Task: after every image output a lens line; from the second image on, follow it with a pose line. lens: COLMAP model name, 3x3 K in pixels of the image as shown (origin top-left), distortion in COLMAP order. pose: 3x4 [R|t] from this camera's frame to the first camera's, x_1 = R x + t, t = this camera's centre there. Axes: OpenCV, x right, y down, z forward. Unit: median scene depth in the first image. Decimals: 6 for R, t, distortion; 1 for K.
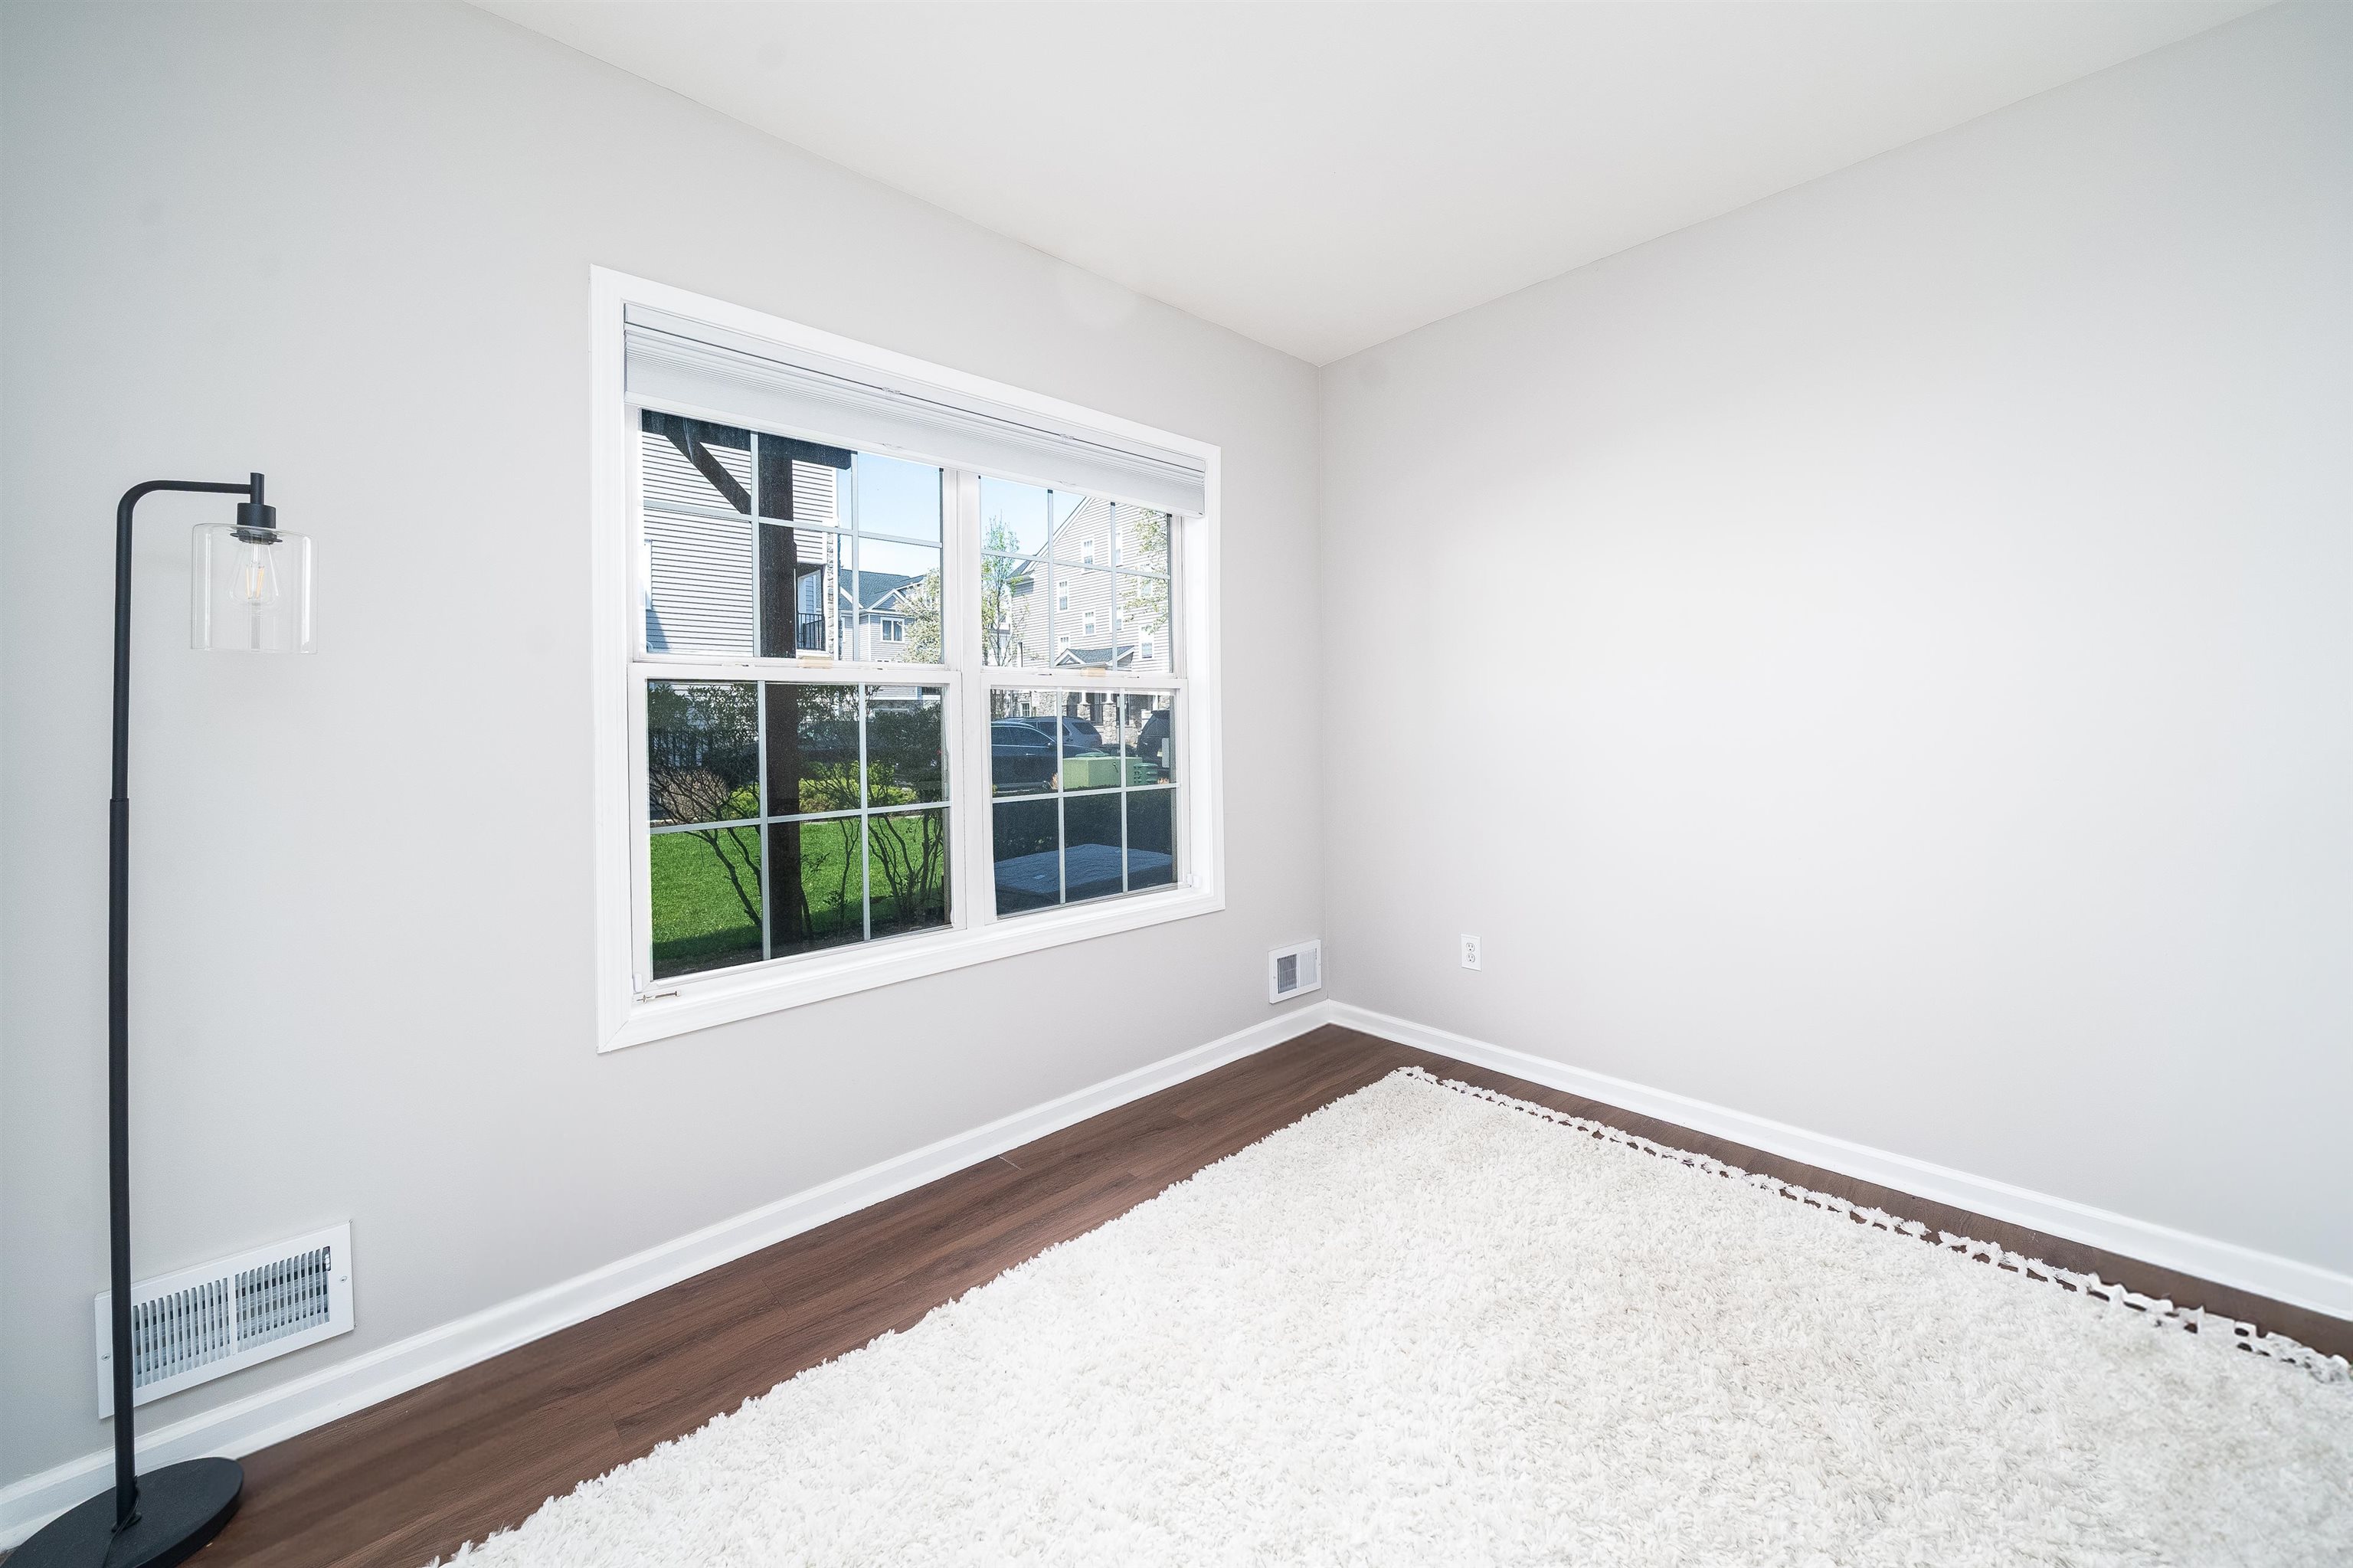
lens RADIAL K [[919.5, 0, 1181.5], [0, 919.5, 708.4], [0, 0, 1]] dist [0.000257, -0.000040]
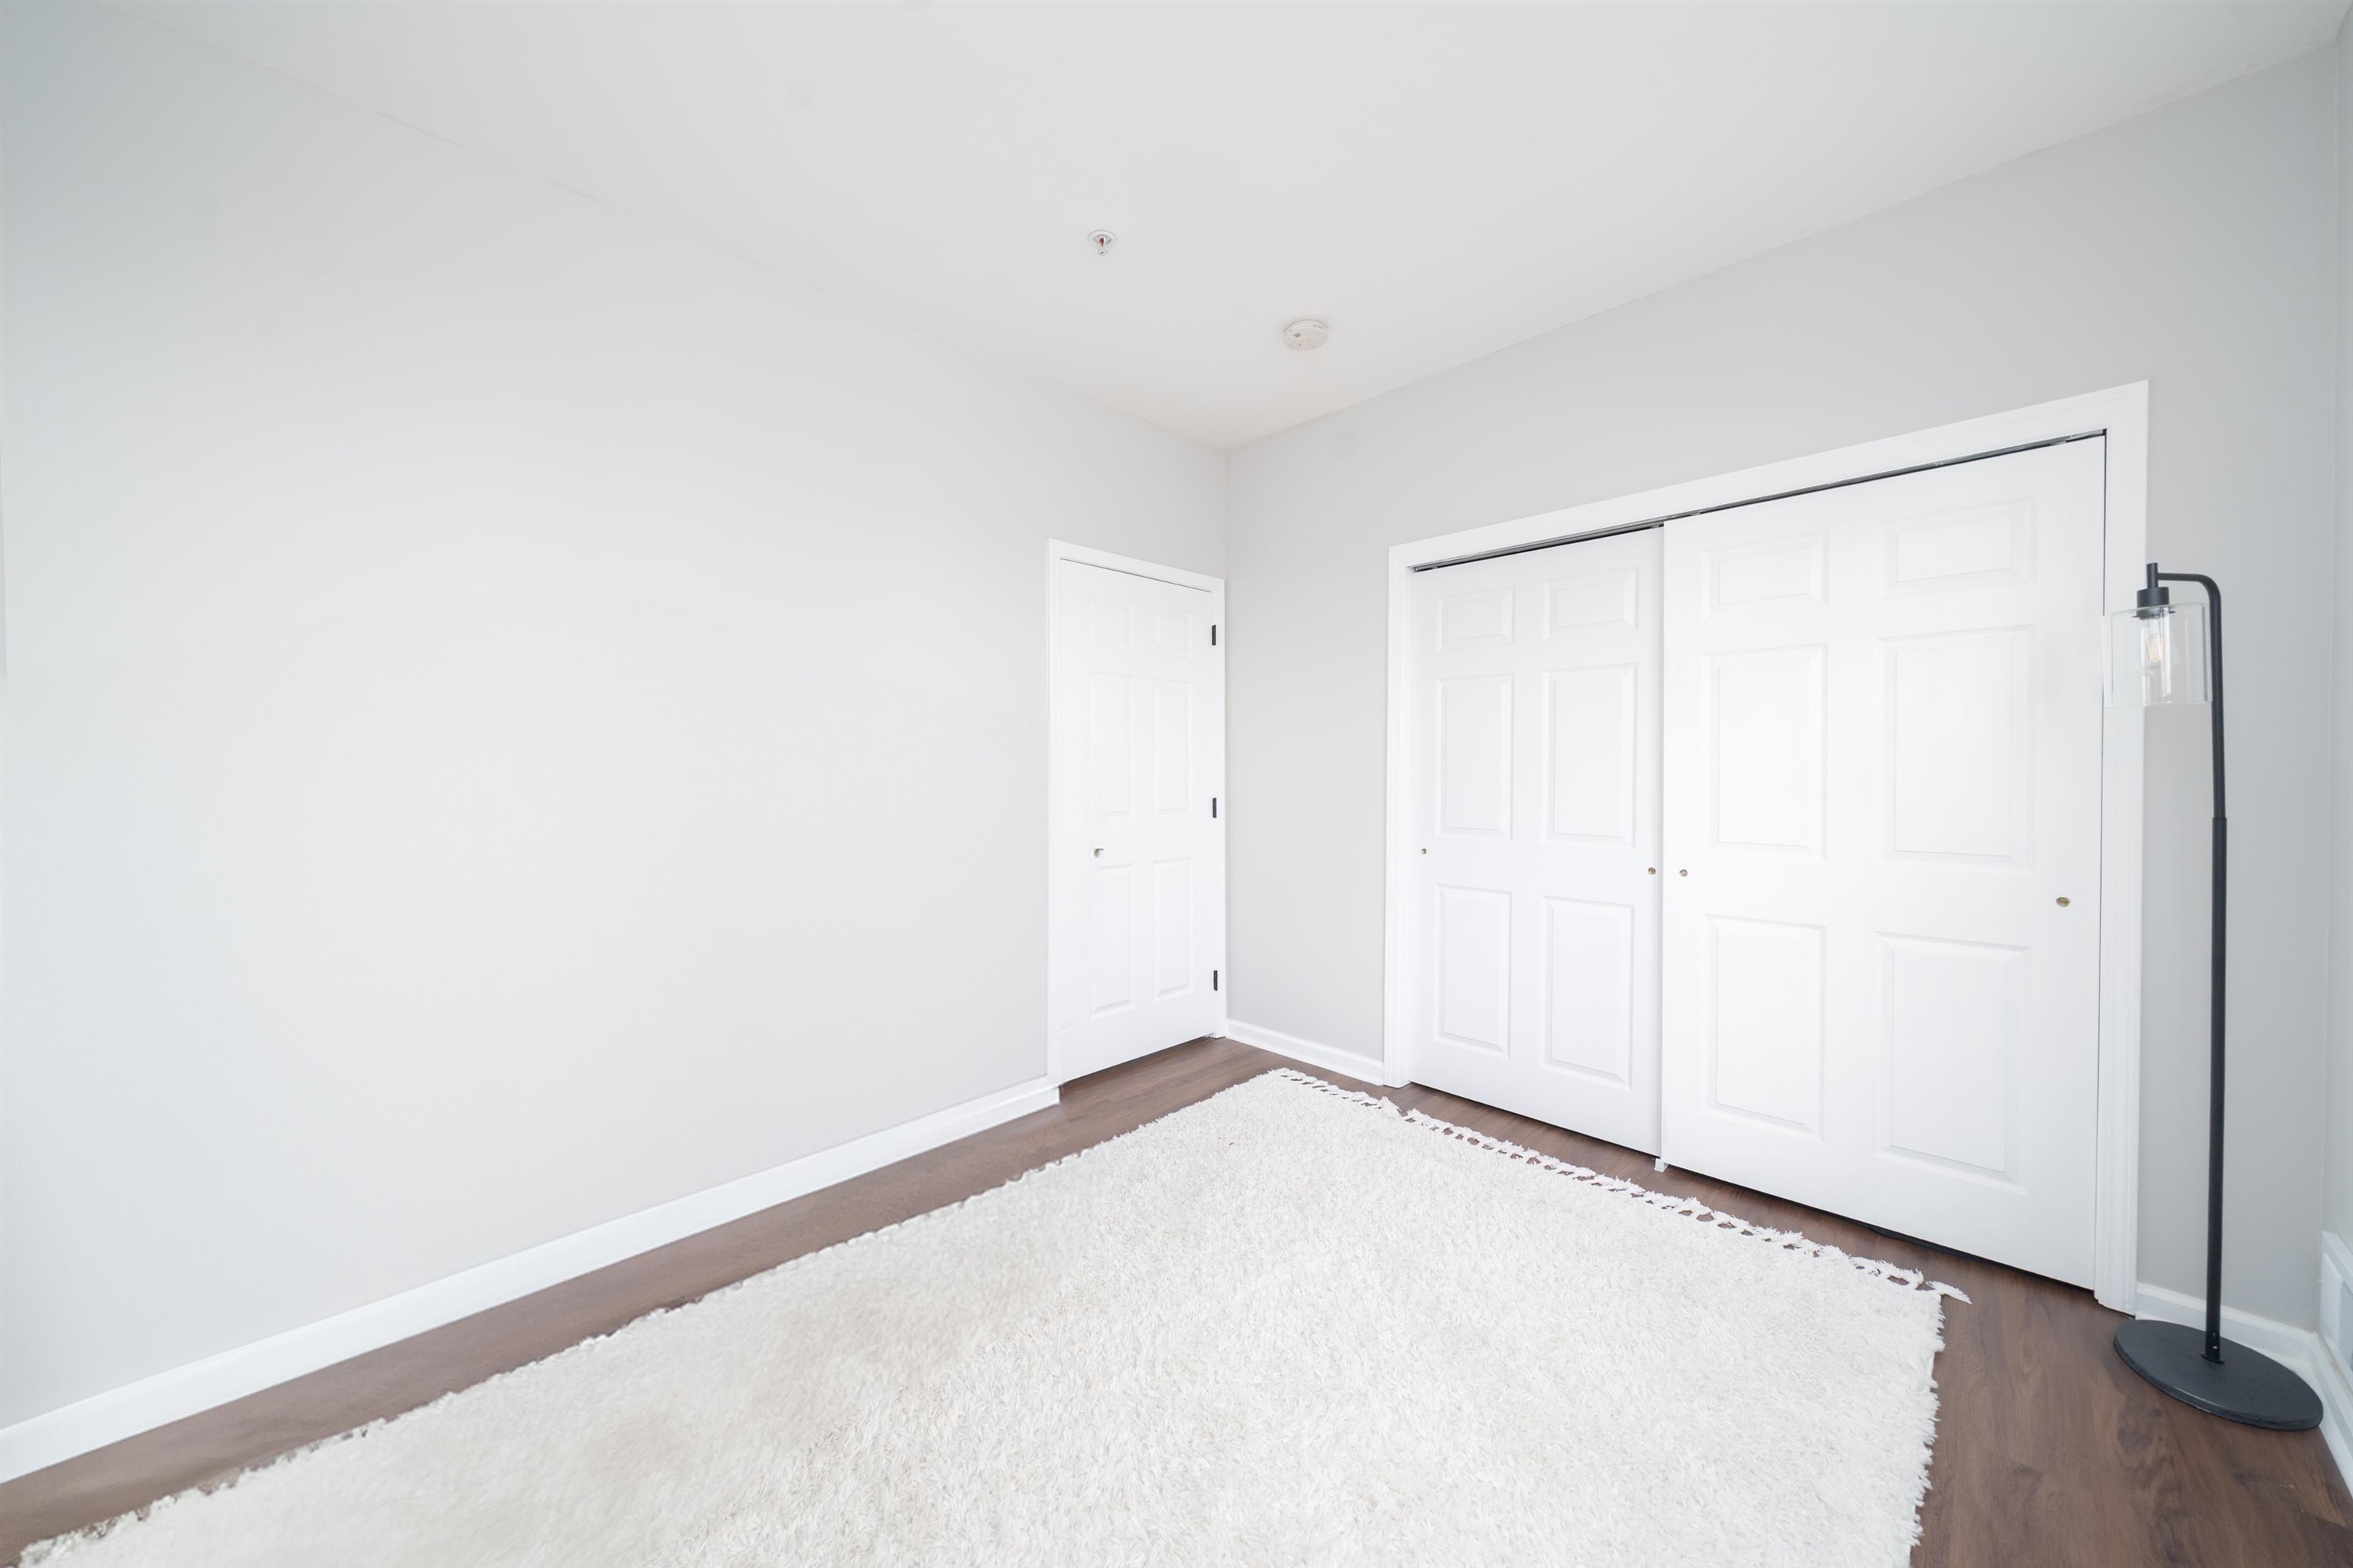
lens RADIAL K [[795.8, 0, 1175.1], [0, 795.8, 785.7], [0, 0, 1]] dist [-0.005149, -0.000079]
pose [[-0.999617, 0.015059, -0.023214, 0.203031], [0.014971, 0.999880, 0.004001, 0.013612], [0.023271, 0.003652, -0.999723, 1.150429]]
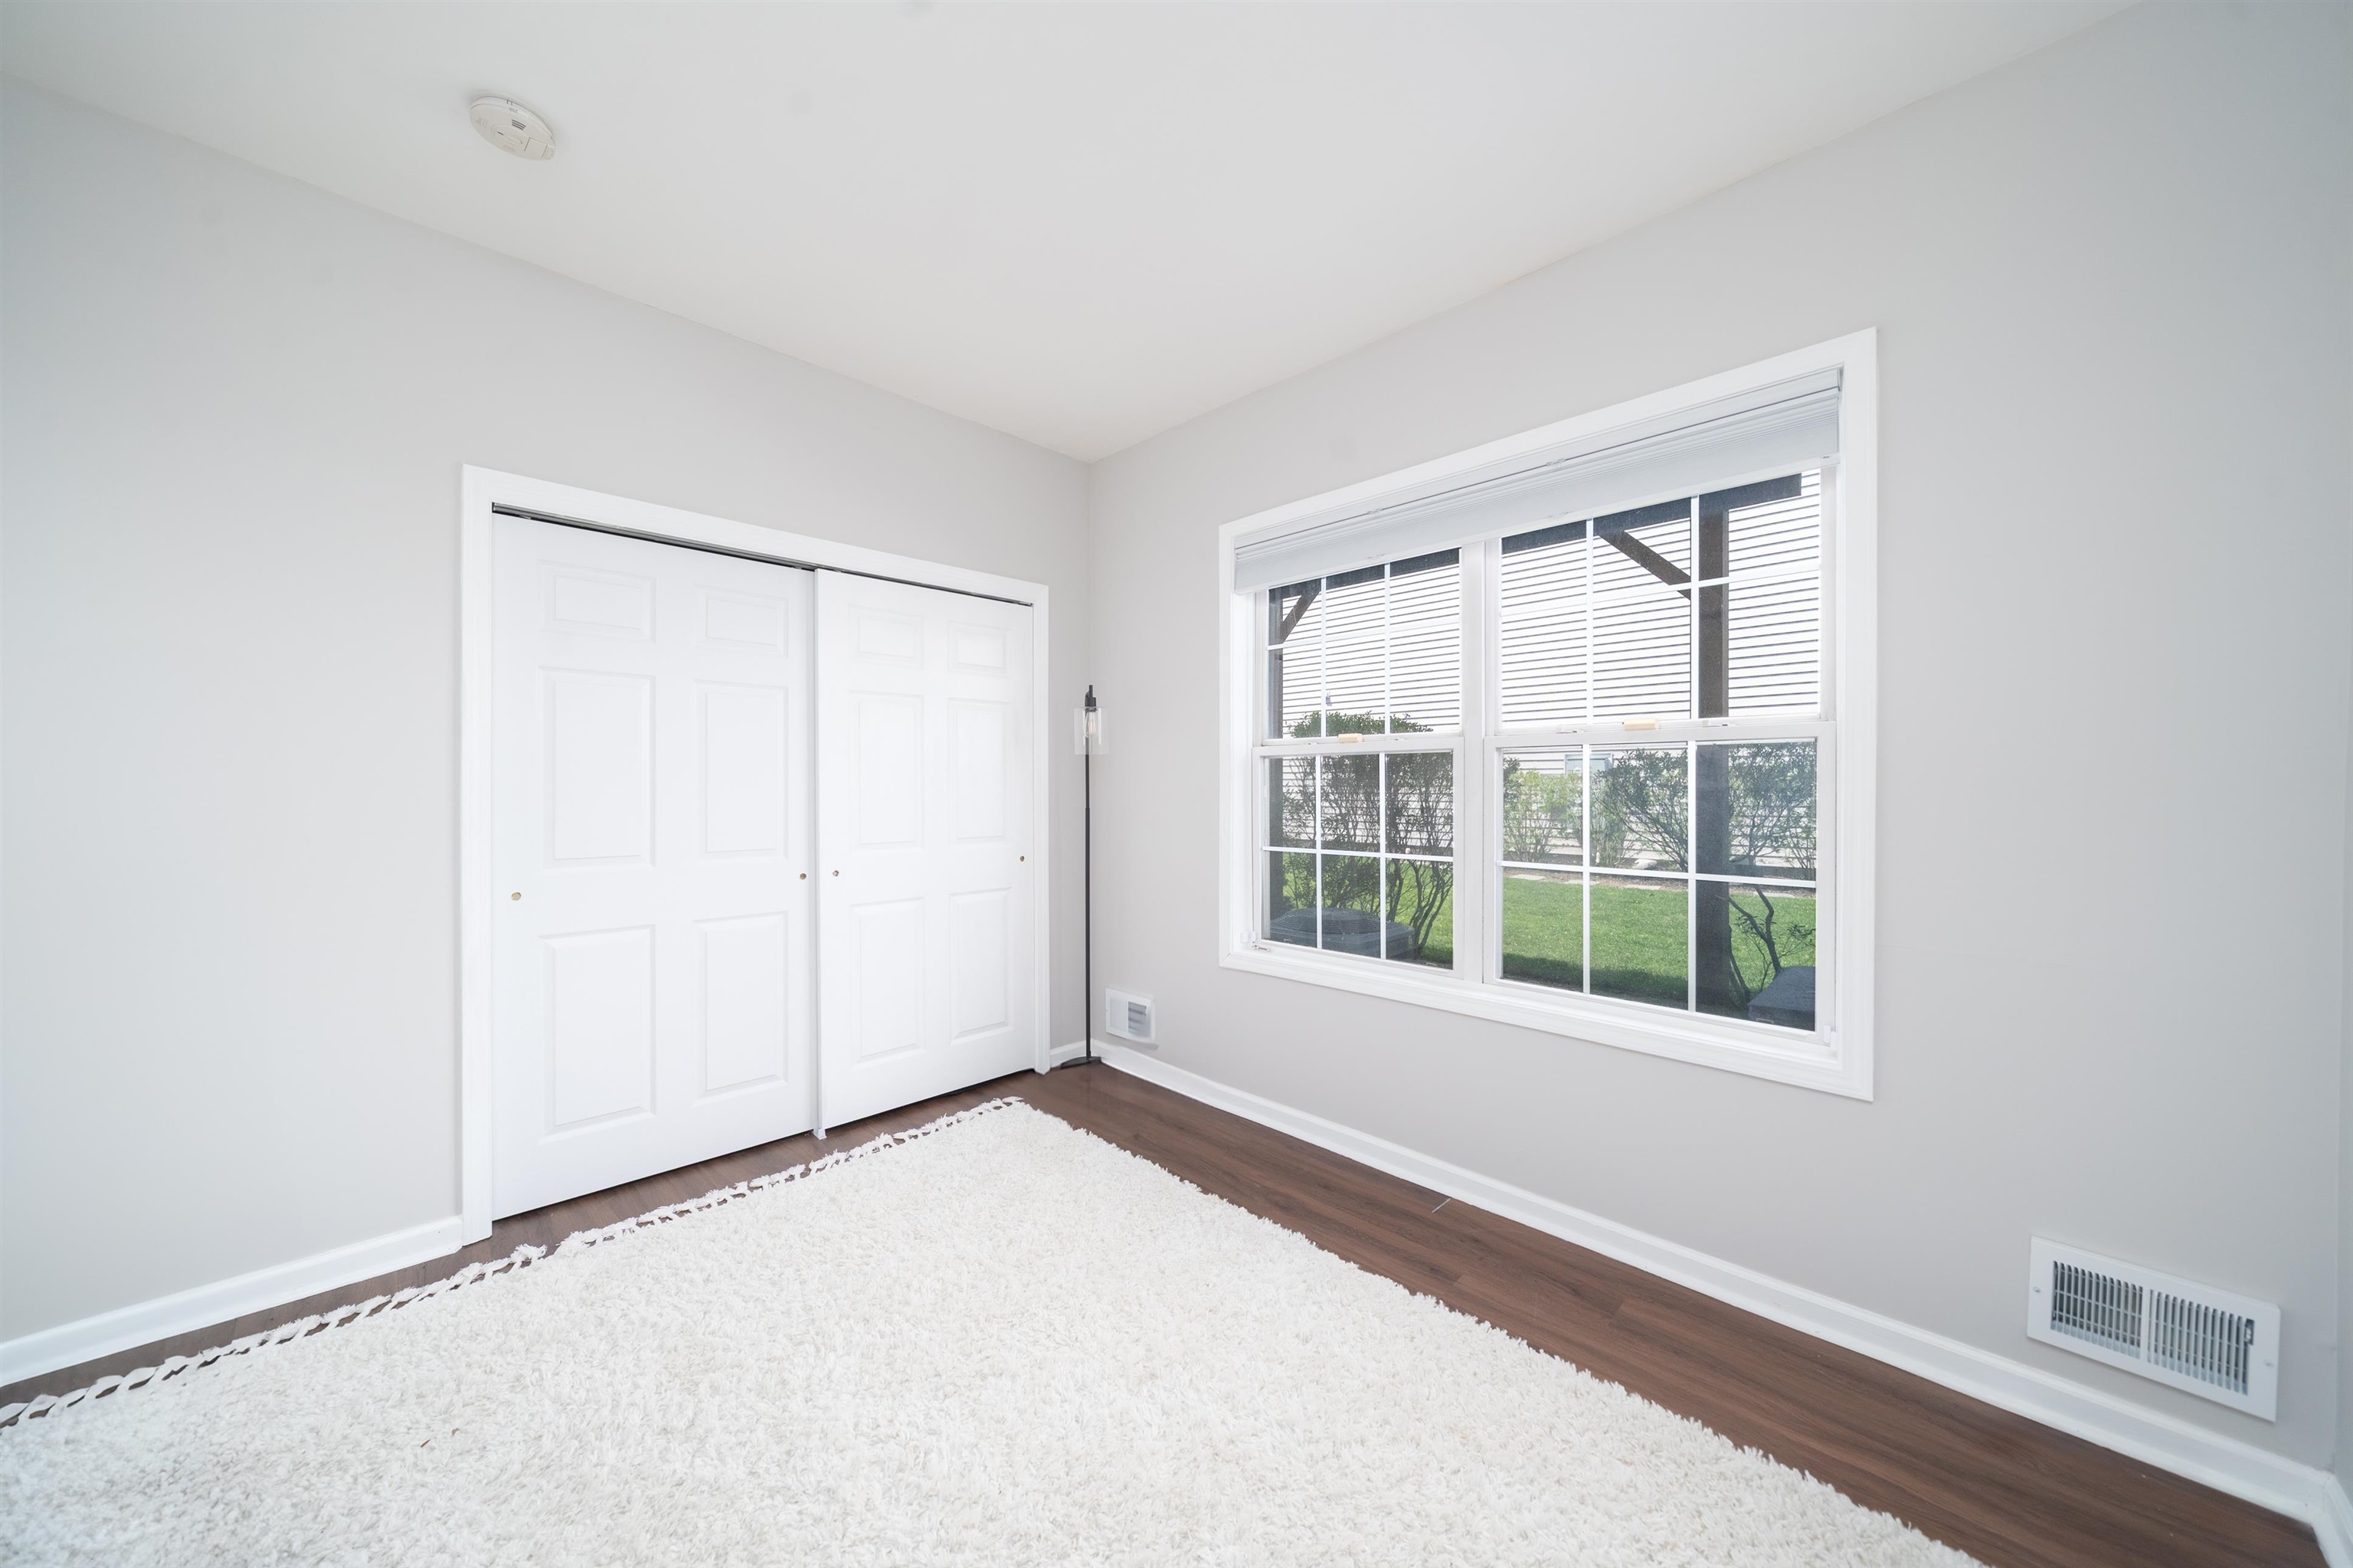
lens RADIAL K [[795.8, 0, 1175.1], [0, 795.8, 785.7], [0, 0, 1]] dist [-0.005149, -0.000079]
pose [[0.011940, 0.017166, -0.999781, 0.695672], [0.014345, 0.999747, 0.017337, -0.004833], [0.999826, -0.014549, 0.011691, 0.679046]]
